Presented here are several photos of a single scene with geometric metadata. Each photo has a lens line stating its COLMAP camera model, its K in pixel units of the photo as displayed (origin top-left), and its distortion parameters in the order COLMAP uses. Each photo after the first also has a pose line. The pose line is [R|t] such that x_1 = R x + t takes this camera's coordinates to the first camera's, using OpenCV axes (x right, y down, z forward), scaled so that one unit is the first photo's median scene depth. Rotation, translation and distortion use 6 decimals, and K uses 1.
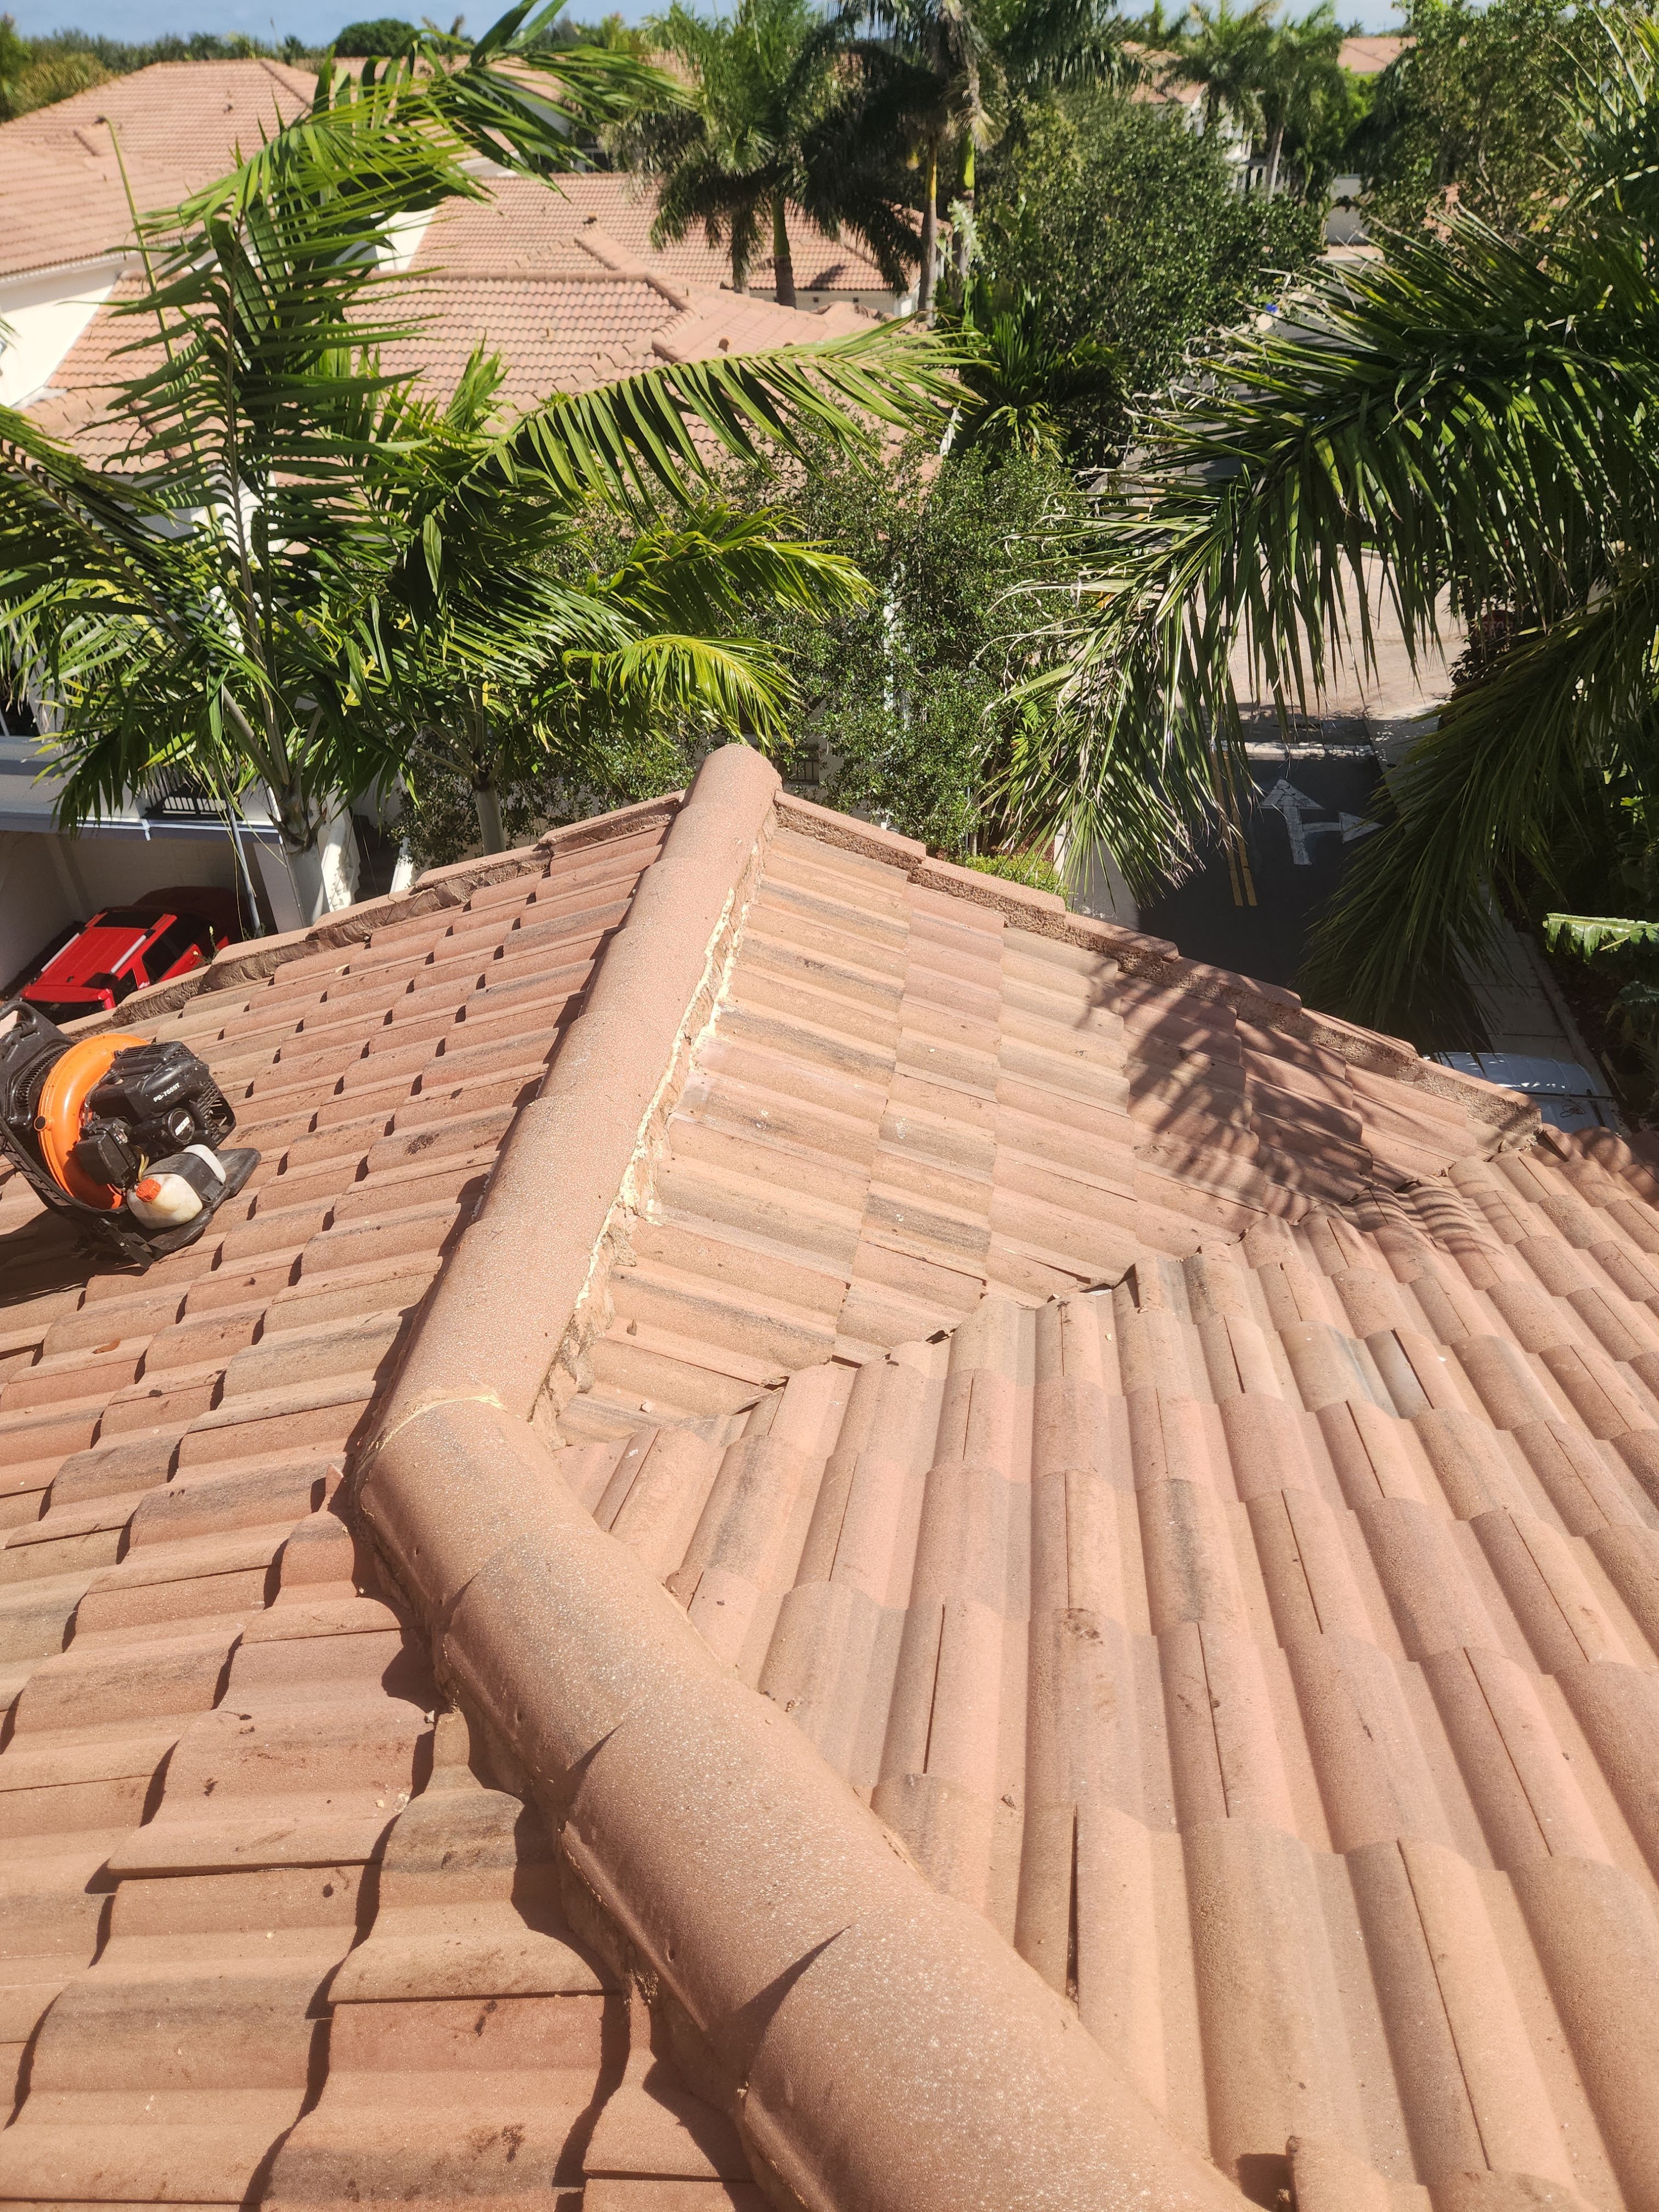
lens RADIAL K [[1472.5, 0, 841.5], [0, 1472.5, 1085.9], [0, 0, 1]] dist [0.085263, -0.077119]
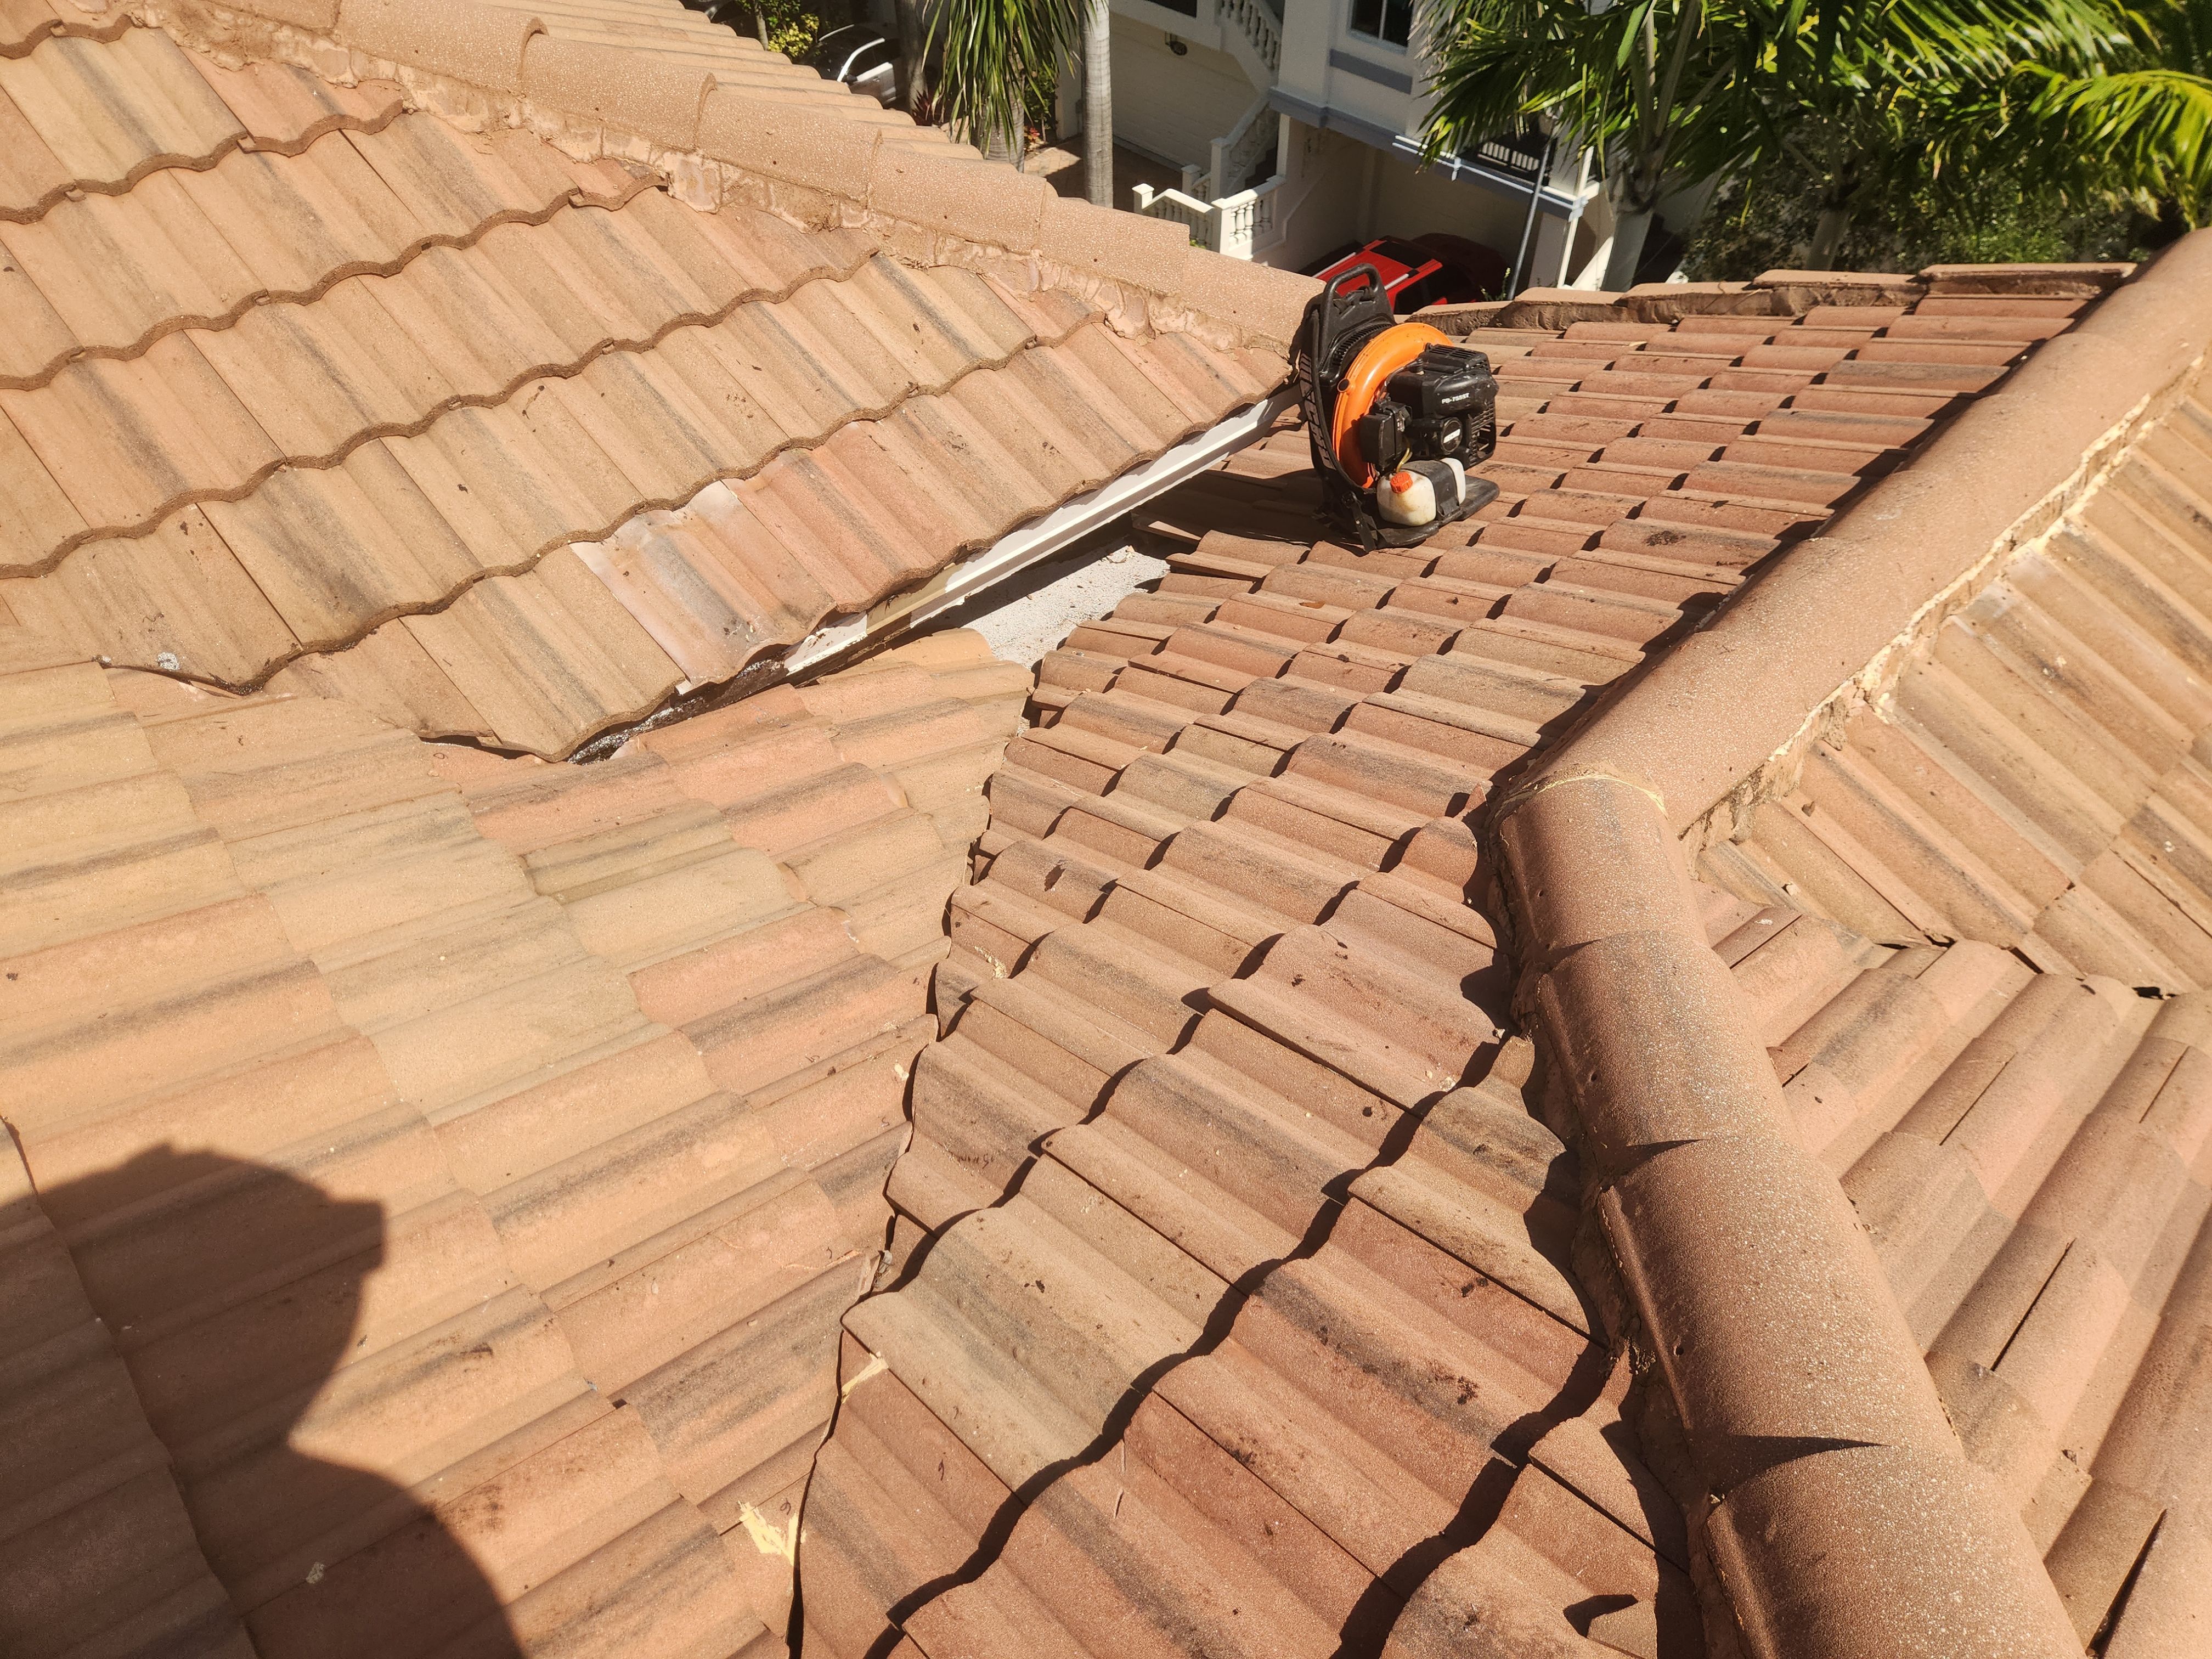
lens RADIAL K [[1472.5, 0, 1131.3], [0, 1472.5, 816.5], [0, 0, 1]] dist [0.085263, -0.077119]
pose [[0.778604, 0.466458, -0.419753, -0.069636], [-0.374844, 0.882182, 0.285039, 0.055571], [0.503257, -0.064591, 0.861720, -0.011332]]
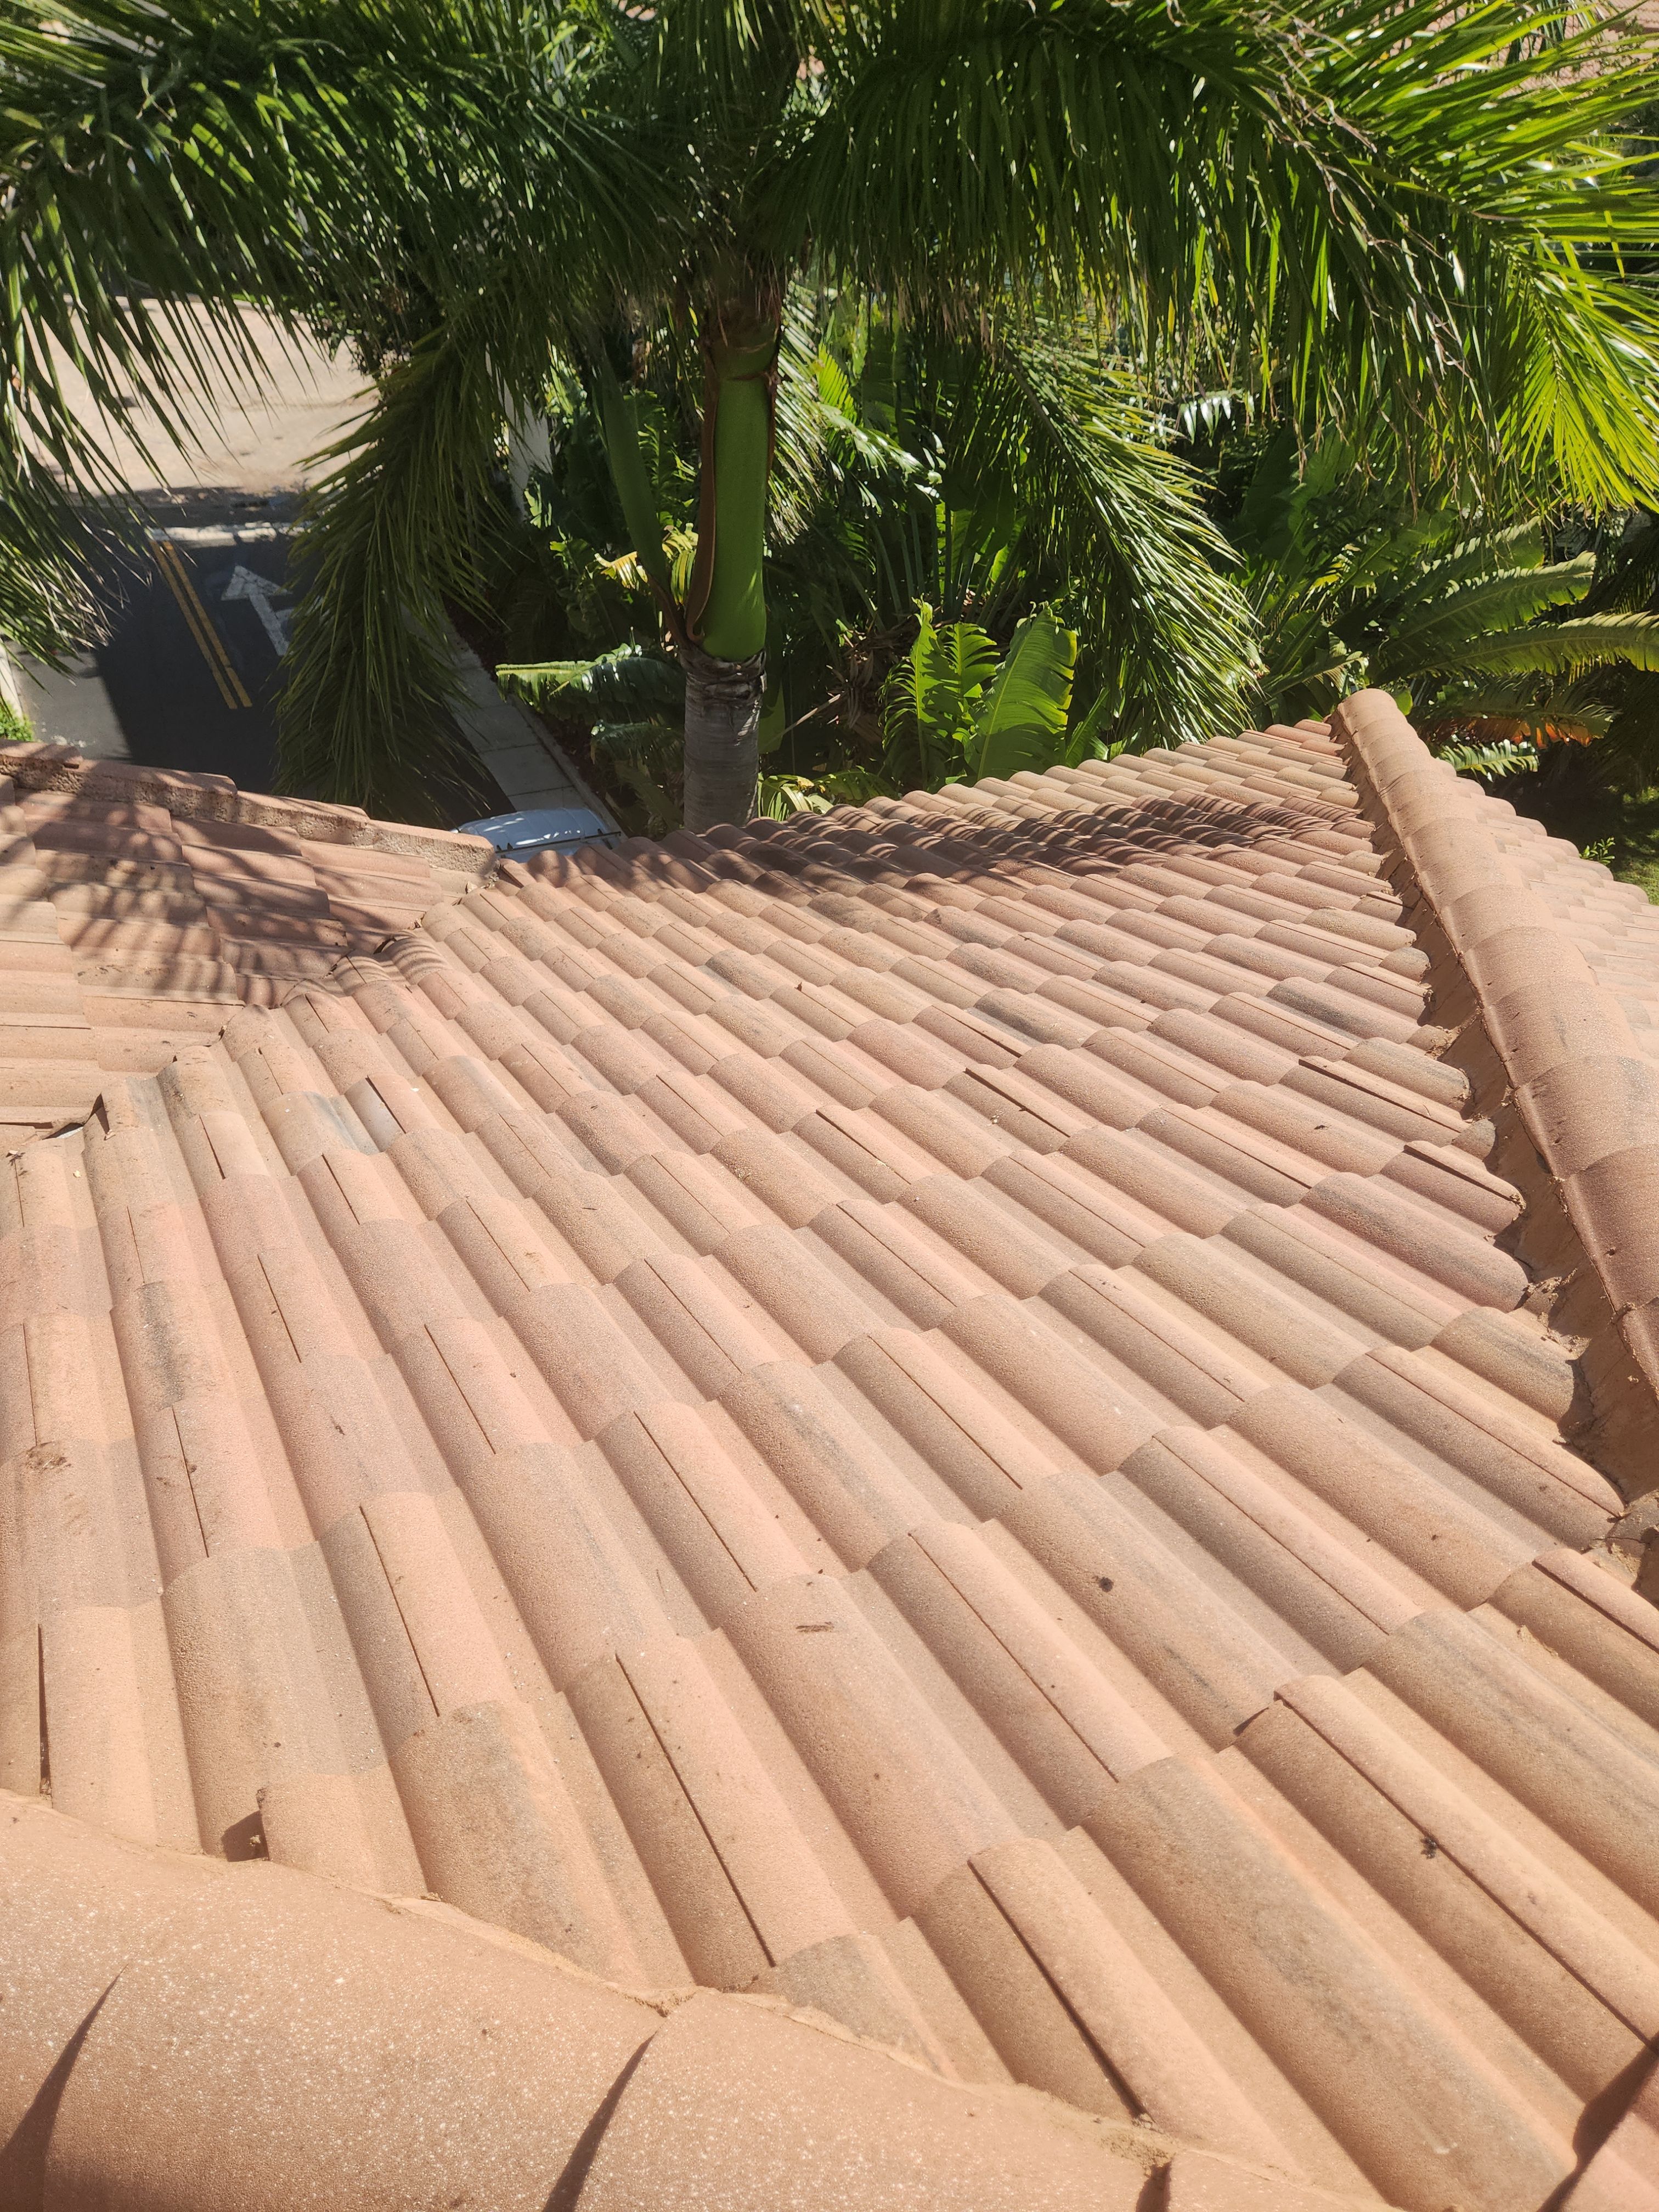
lens RADIAL K [[1472.5, 0, 819.0], [0, 1472.5, 1094.5], [0, 0, 1]] dist [0.085263, -0.077119]
pose [[0.806725, -0.299105, 0.509637, 0.091953], [0.226387, 0.953073, 0.200999, 0.037865], [-0.545841, -0.046775, 0.836582, -0.042431]]
